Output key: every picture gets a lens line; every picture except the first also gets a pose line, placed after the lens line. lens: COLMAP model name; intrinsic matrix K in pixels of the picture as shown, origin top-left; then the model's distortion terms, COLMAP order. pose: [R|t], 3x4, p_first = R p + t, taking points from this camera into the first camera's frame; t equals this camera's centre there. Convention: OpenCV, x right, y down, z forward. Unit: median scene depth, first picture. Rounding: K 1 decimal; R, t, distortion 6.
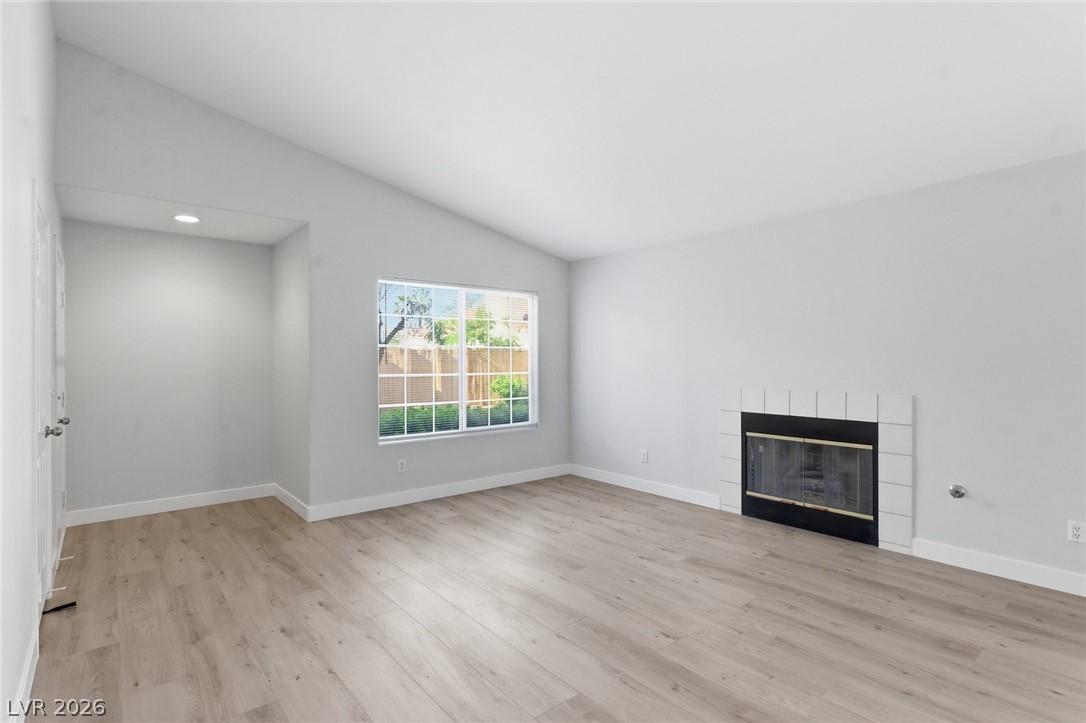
lens RADIAL K [[540.3, 0, 540.9], [0, 540.3, 357.9], [0, 0, 1]] dist [0.001637, 0.000648]
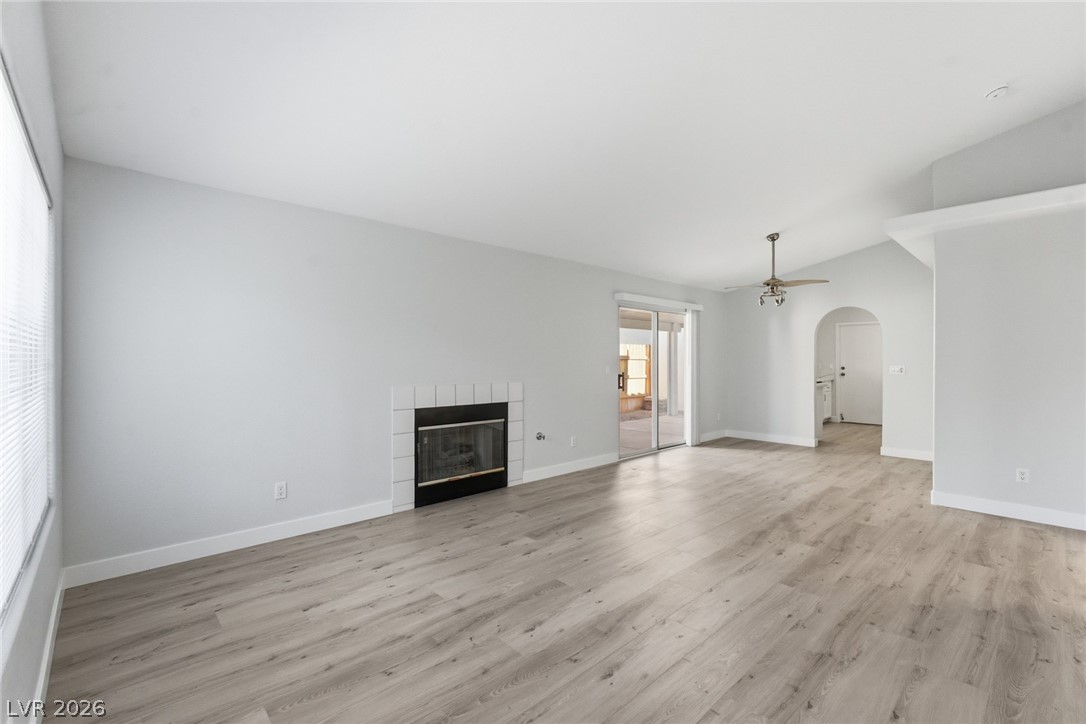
lens RADIAL K [[487.9, 0, 537.5], [0, 487.9, 361.8], [0, 0, 1]] dist [0.000762, 0.000257]
pose [[-0.077658, 0.001656, 0.996979, -0.594741], [-0.007783, 0.999967, -0.002267, 0.011167], [-0.996950, -0.007935, -0.077642, 0.866990]]
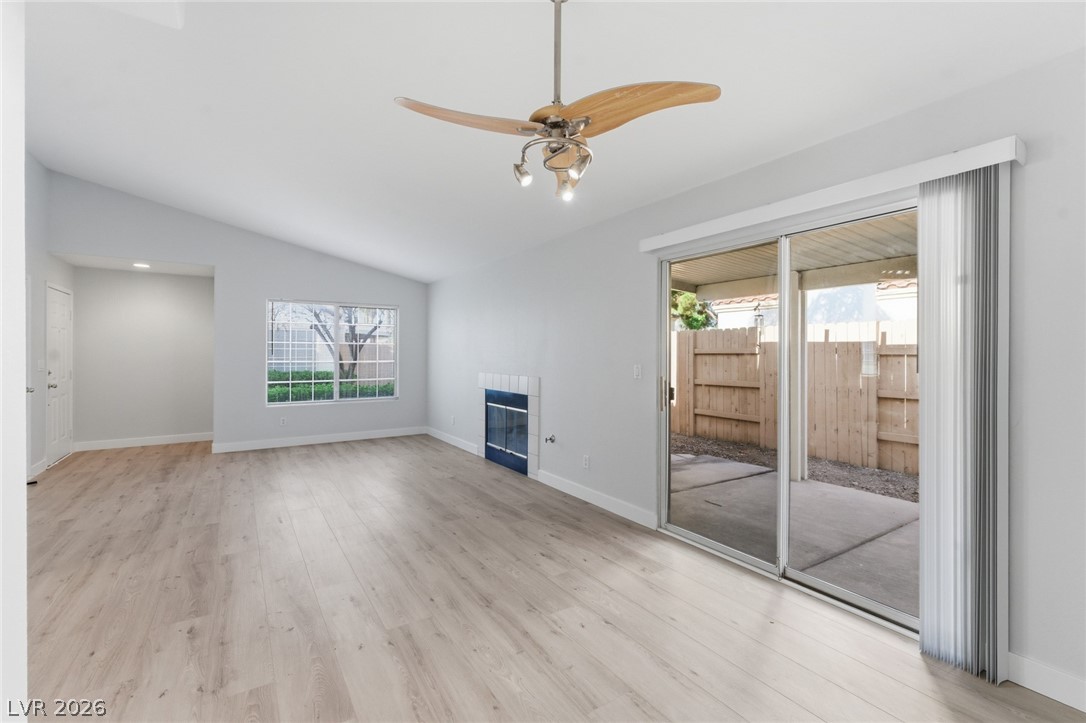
lens RADIAL K [[465.9, 0, 539.4], [0, 465.9, 356.4], [0, 0, 1]] dist [0.000196, 0.000548]
pose [[0.994974, 0.008126, -0.099808, 0.666484], [-0.007083, 0.999917, 0.010806, -0.003761], [0.099887, -0.010045, 0.994948, -0.260689]]
